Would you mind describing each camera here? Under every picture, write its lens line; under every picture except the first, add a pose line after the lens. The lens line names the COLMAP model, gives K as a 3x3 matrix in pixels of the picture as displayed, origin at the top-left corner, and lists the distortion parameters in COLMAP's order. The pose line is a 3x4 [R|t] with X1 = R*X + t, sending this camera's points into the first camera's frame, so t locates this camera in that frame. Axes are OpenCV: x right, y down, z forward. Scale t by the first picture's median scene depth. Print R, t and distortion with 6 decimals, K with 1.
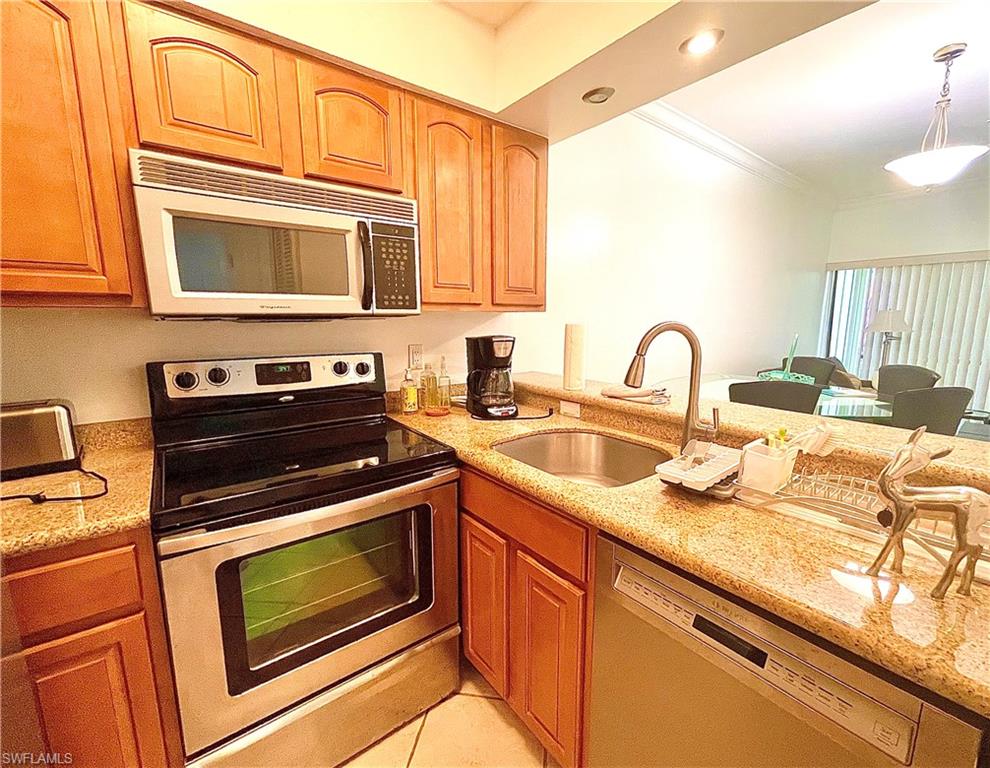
lens RADIAL K [[419.8, 0, 501.6], [0, 419.8, 385.8], [0, 0, 1]] dist [0.001110, -0.000257]
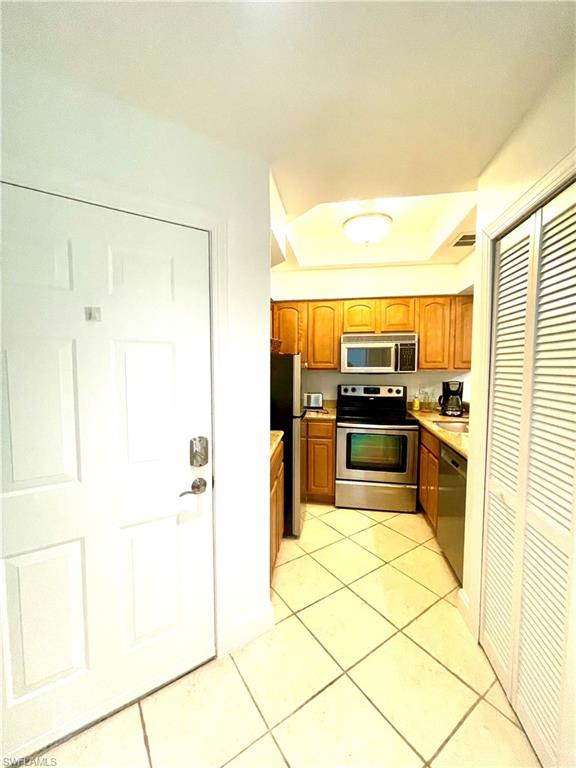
lens RADIAL K [[312.2, 0, 289.1], [0, 312.2, 384.5], [0, 0, 1]] dist [-0.001843, 0.000014]
pose [[0.671197, 0.047287, -0.739769, 0.836940], [-0.120622, 0.991630, -0.046055, 0.112321], [0.731399, 0.120144, 0.671283, -1.078983]]
